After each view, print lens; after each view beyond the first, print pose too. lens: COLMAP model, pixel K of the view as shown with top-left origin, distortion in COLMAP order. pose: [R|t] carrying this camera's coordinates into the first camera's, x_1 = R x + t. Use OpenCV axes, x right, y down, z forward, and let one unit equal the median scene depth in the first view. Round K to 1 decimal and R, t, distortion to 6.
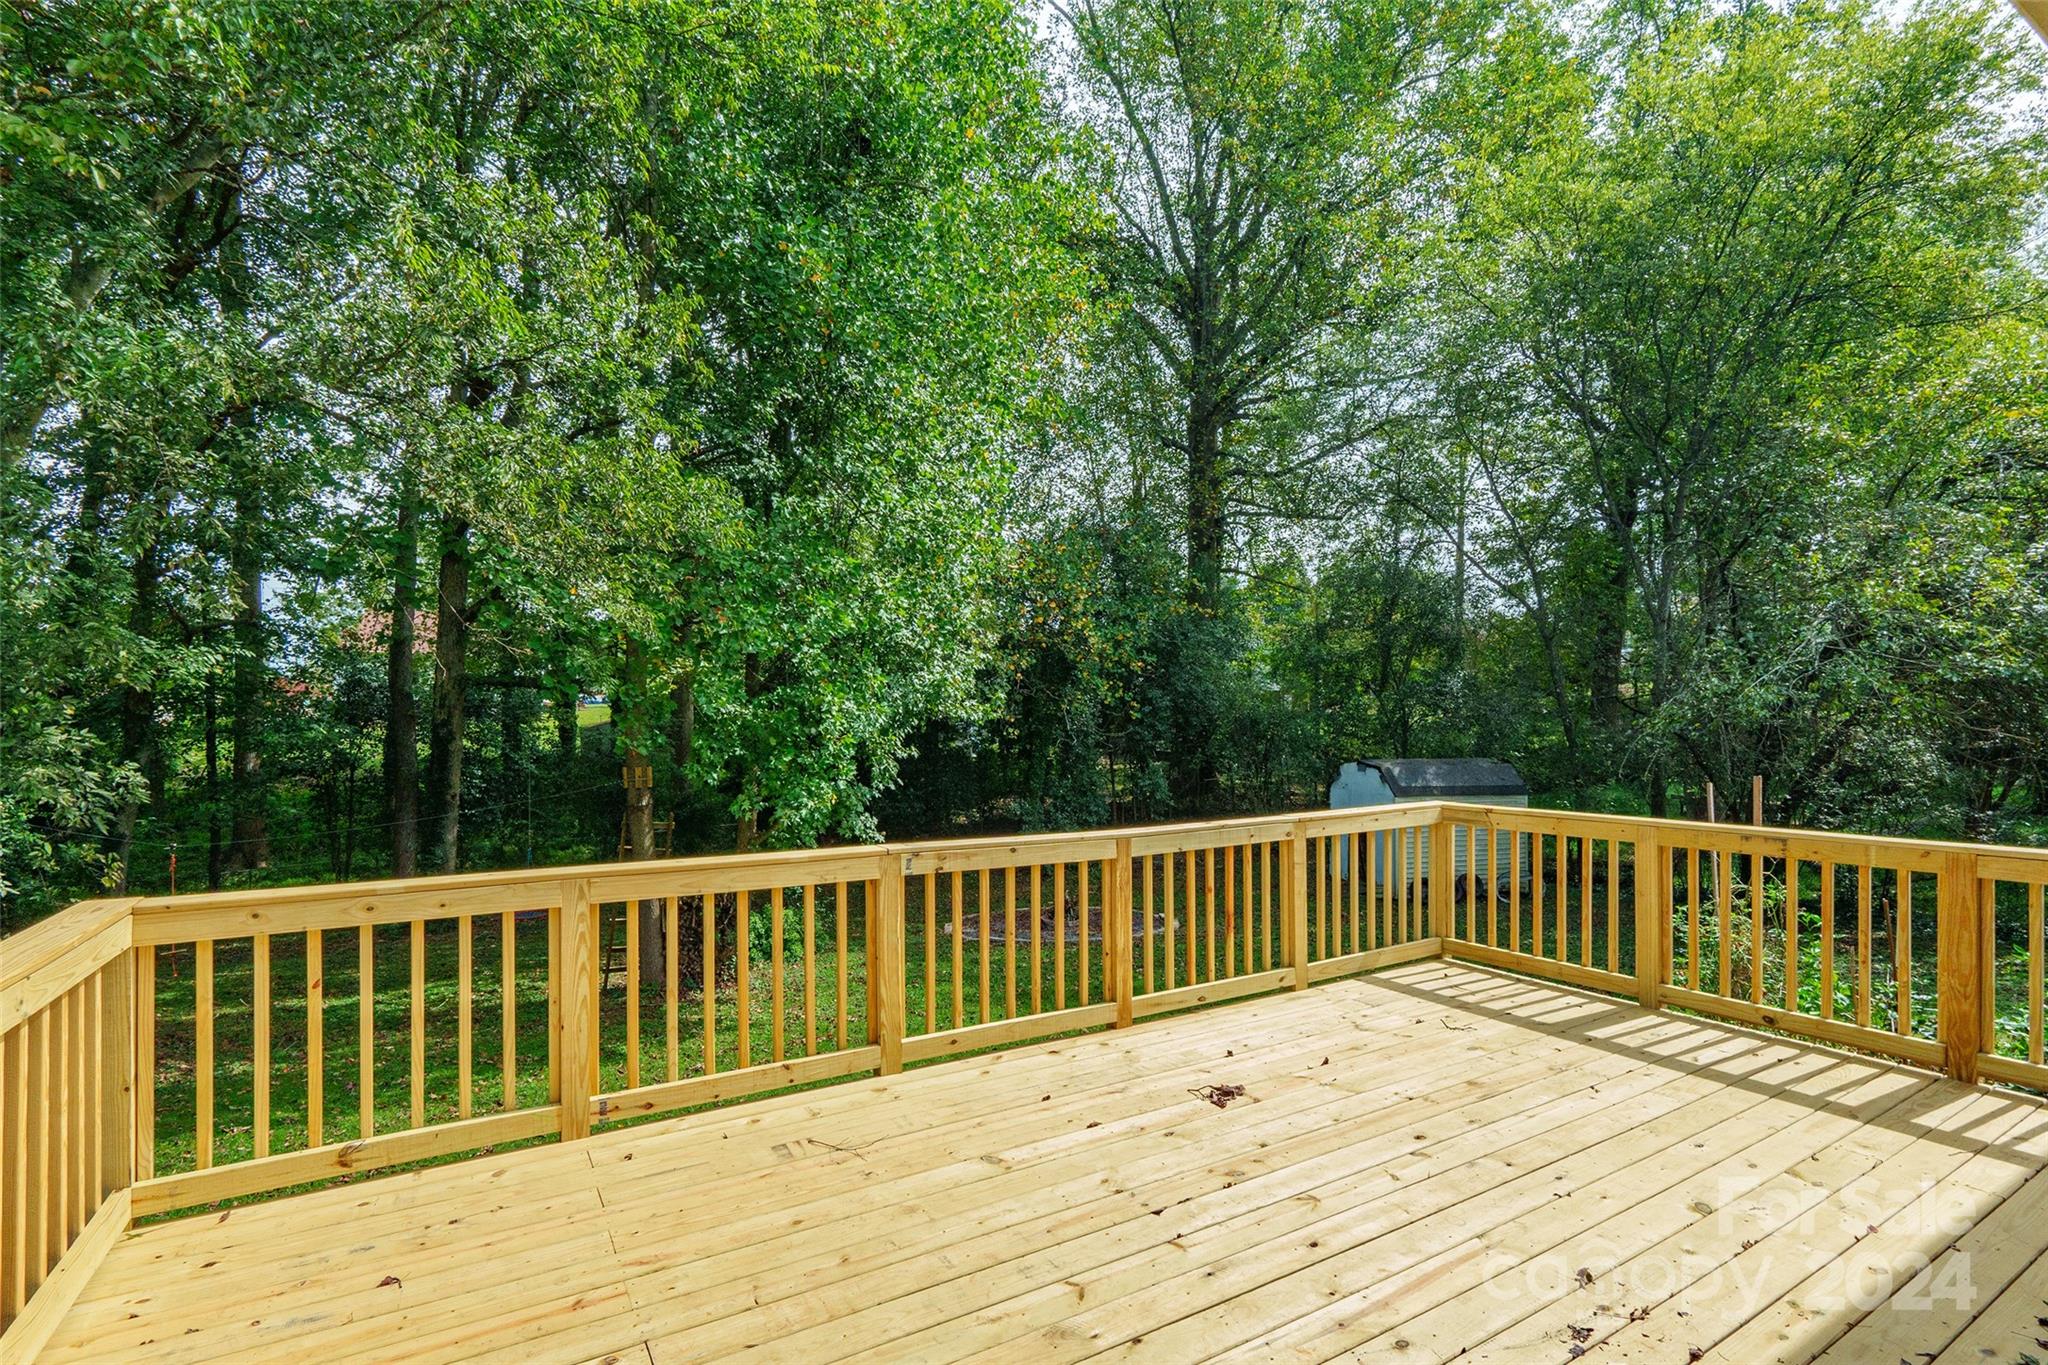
lens RADIAL K [[956.9, 0, 1024.0], [0, 956.9, 682.5], [0, 0, 1]] dist [-0.003102, -0.000124]
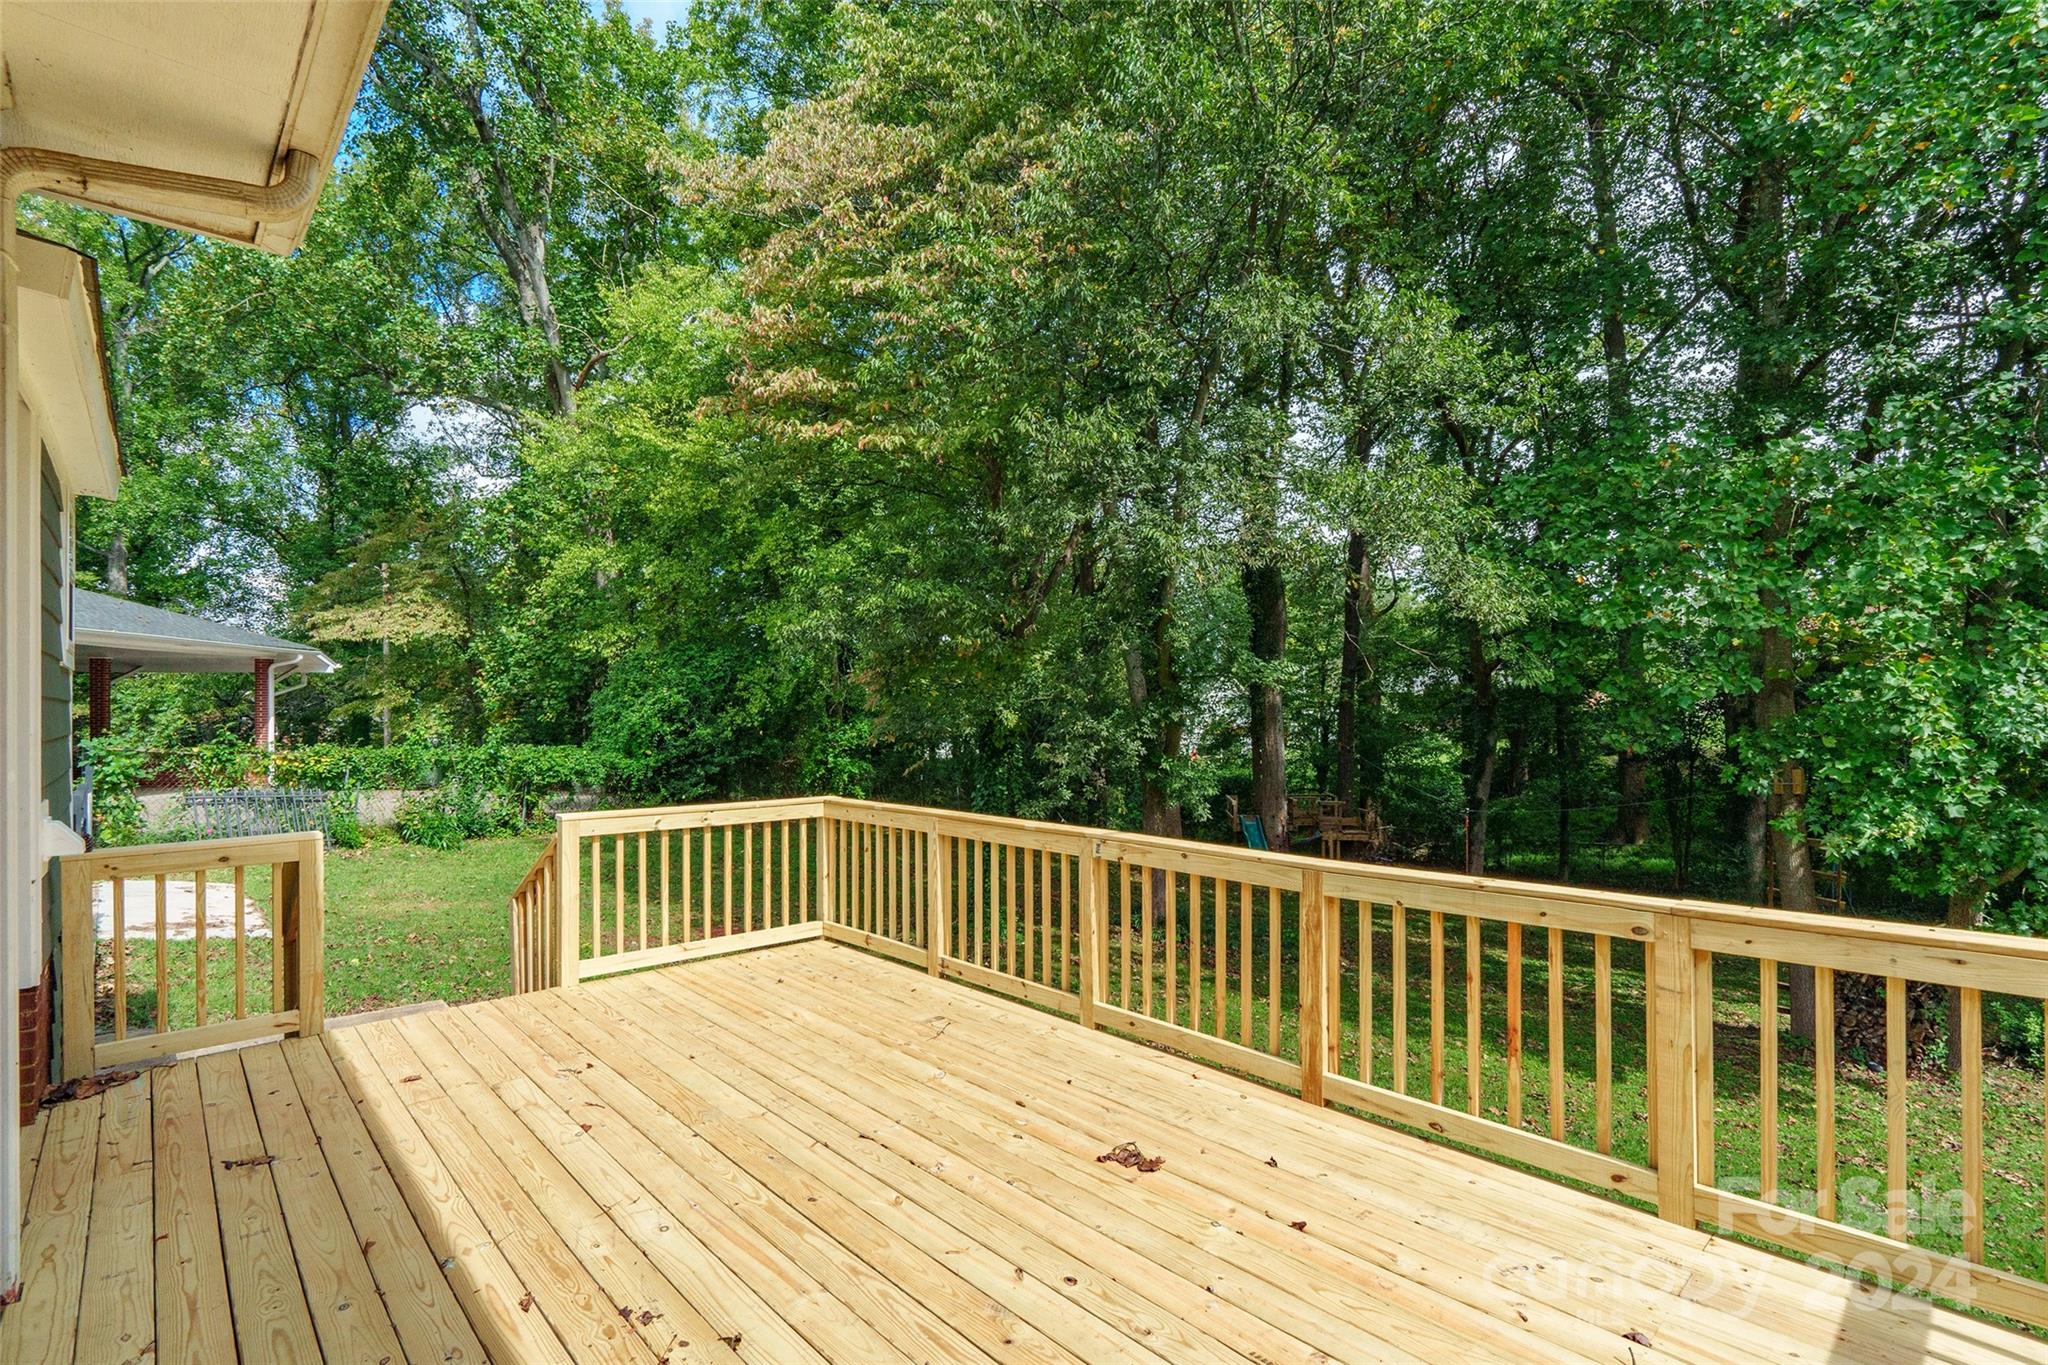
lens RADIAL K [[956.9, 0, 1024.0], [0, 956.9, 682.5], [0, 0, 1]] dist [-0.003102, -0.000124]
pose [[0.213373, -0.019698, -0.976772, 0.716904], [0.034128, 0.999337, -0.012698, 0.007908], [0.976374, -0.030626, 0.213904, 0.511394]]
